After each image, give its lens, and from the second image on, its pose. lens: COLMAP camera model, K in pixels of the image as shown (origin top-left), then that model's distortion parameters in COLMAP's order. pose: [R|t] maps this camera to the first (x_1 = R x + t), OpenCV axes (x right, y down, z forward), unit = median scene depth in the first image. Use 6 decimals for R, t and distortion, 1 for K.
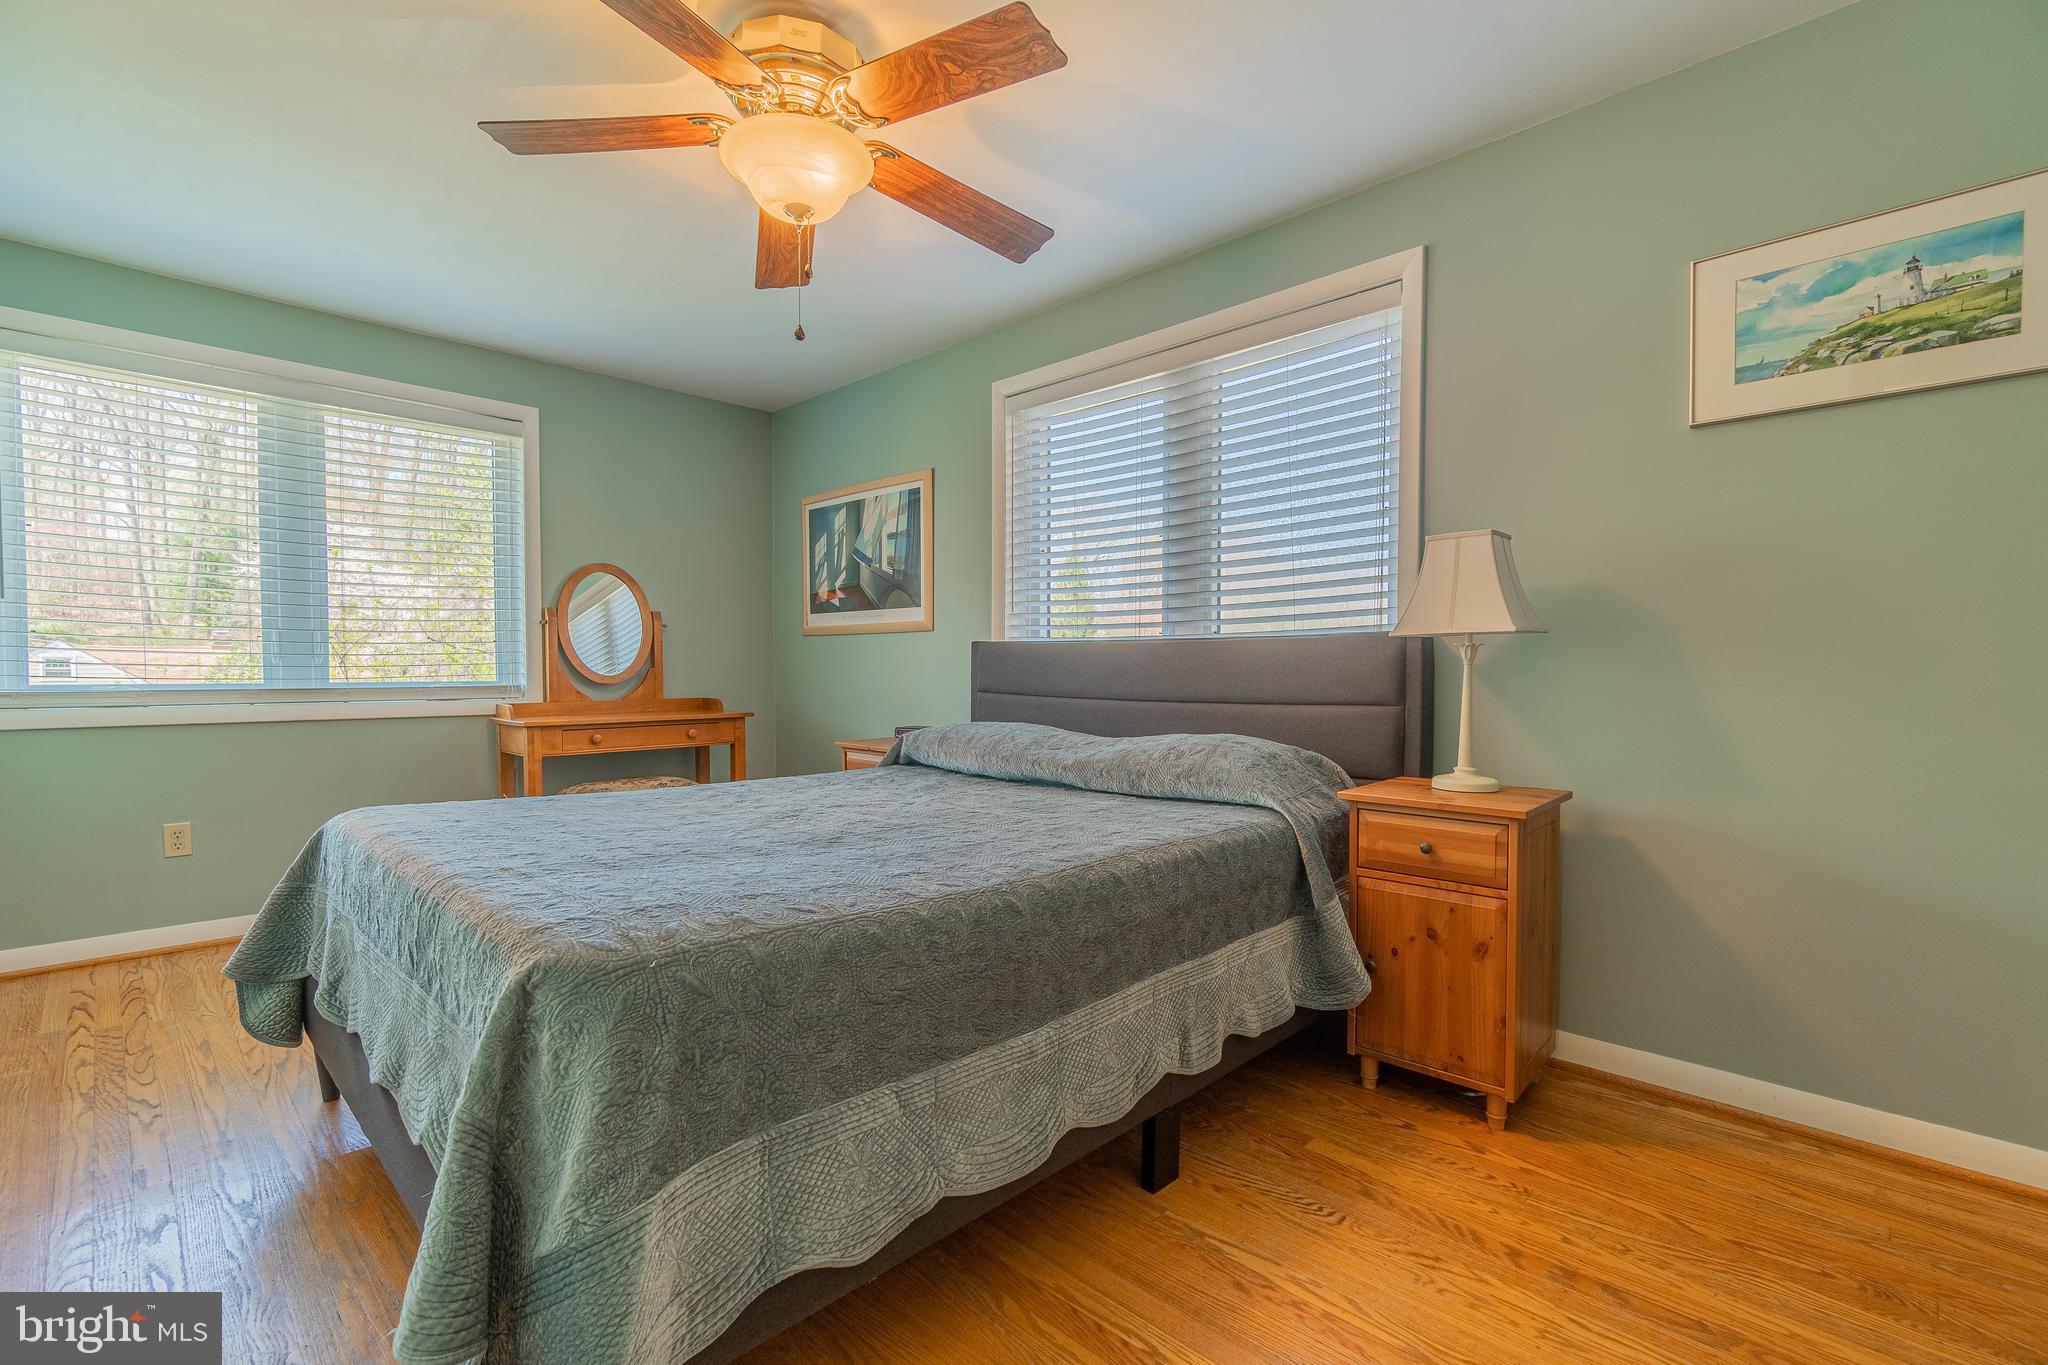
lens RADIAL K [[894.4, 0, 1027.8], [0, 894.4, 677.8], [0, 0, 1]] dist [-0.003327, 0.001214]
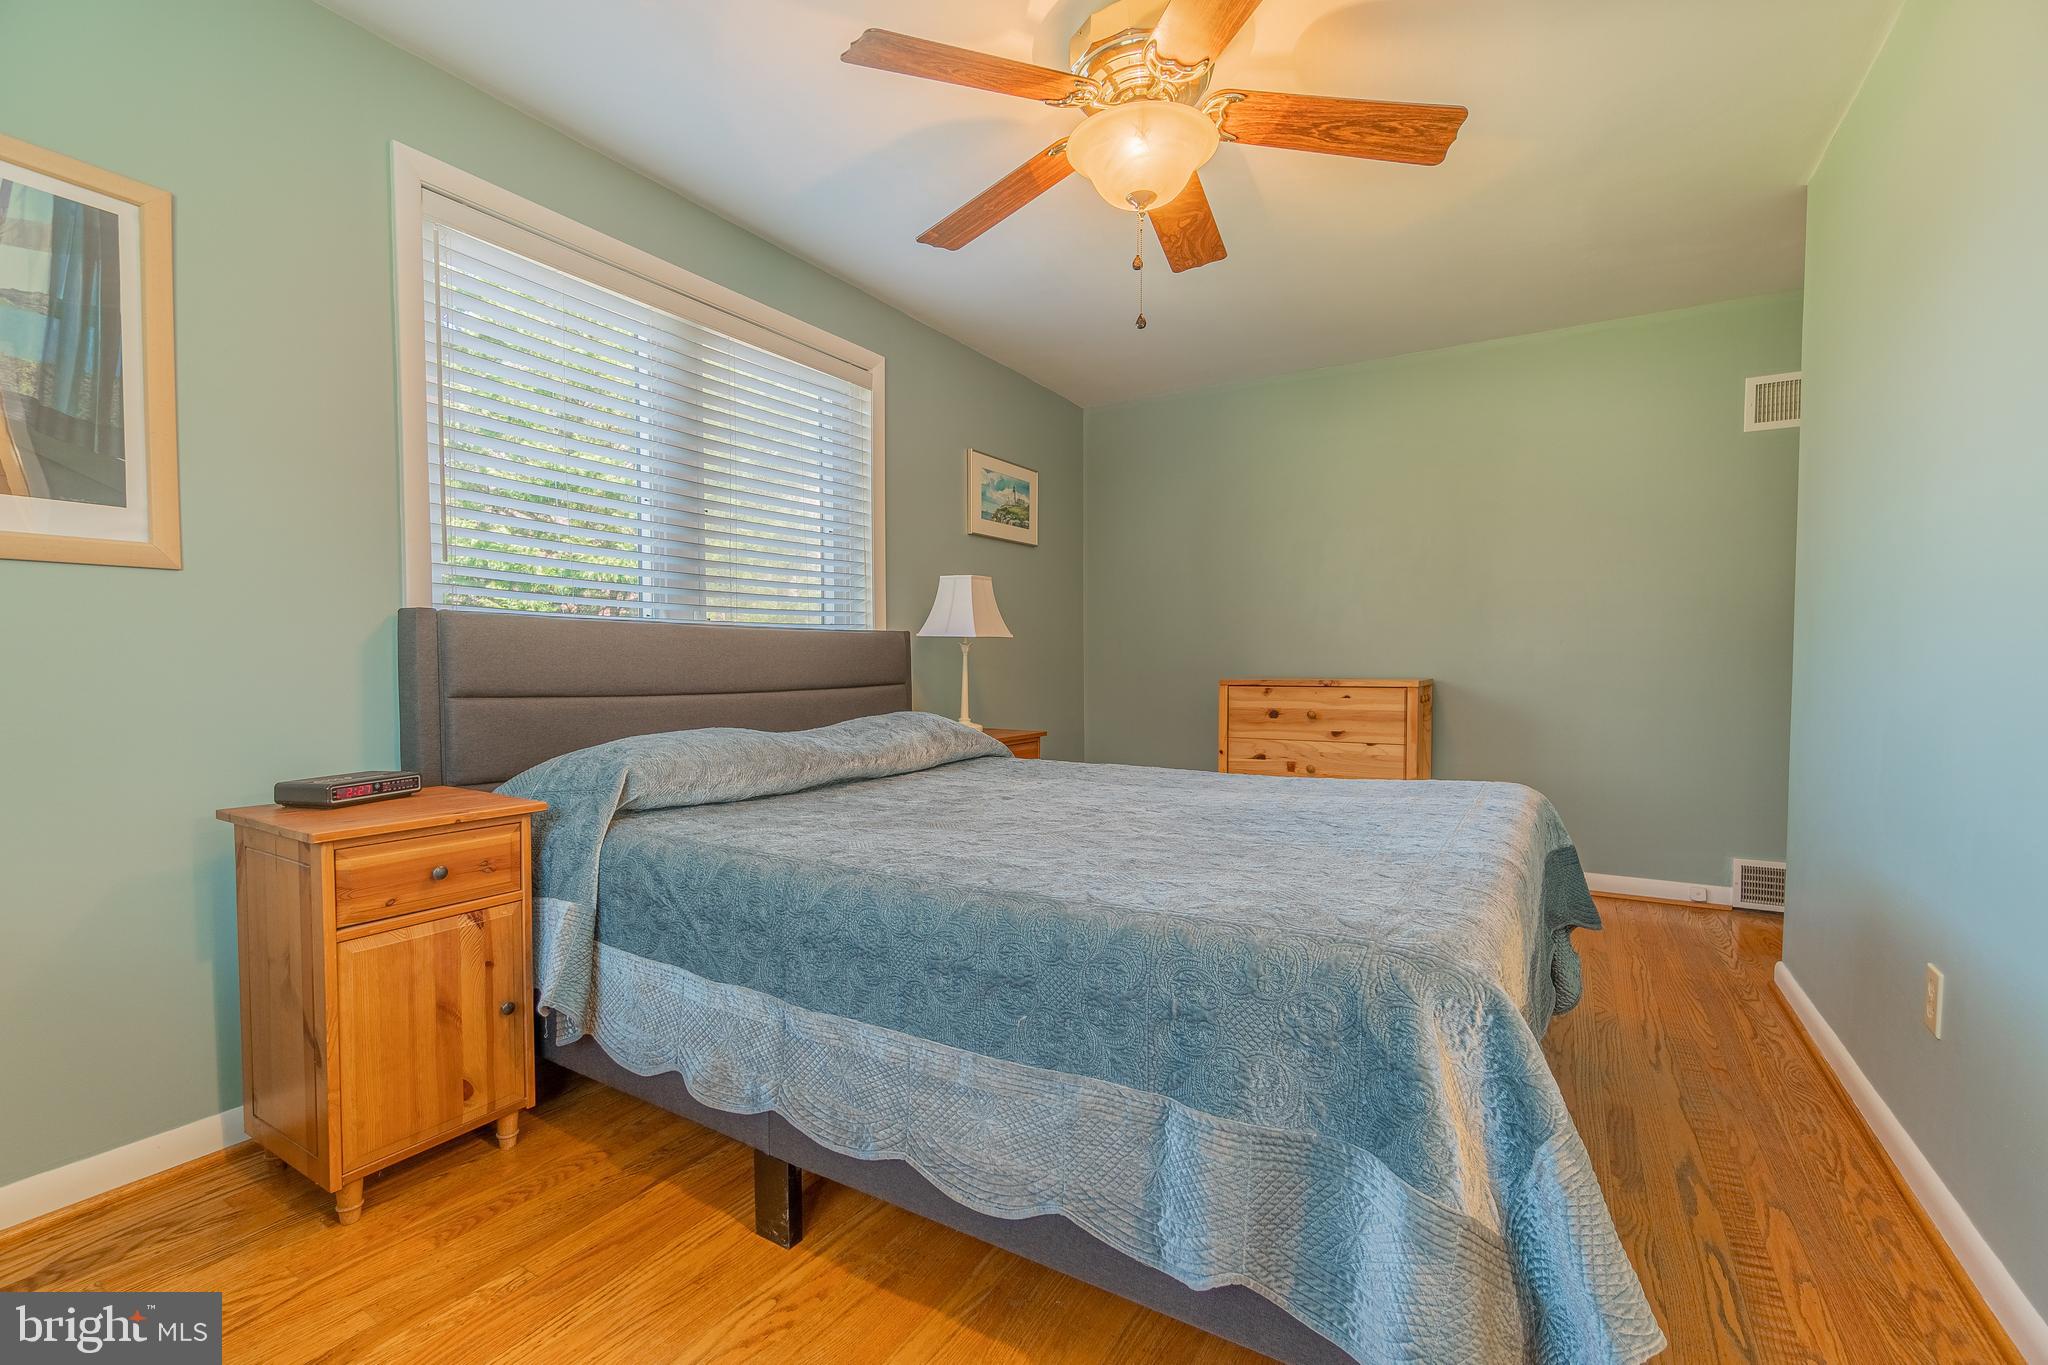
lens RADIAL K [[894.4, 0, 1026.1], [0, 894.4, 685.7], [0, 0, 1]] dist [-0.003327, 0.001214]
pose [[-0.221914, -0.033071, 0.974505, -1.189580], [0.003652, 0.999389, 0.034747, -0.017991], [-0.975059, 0.011270, -0.221658, 1.313852]]
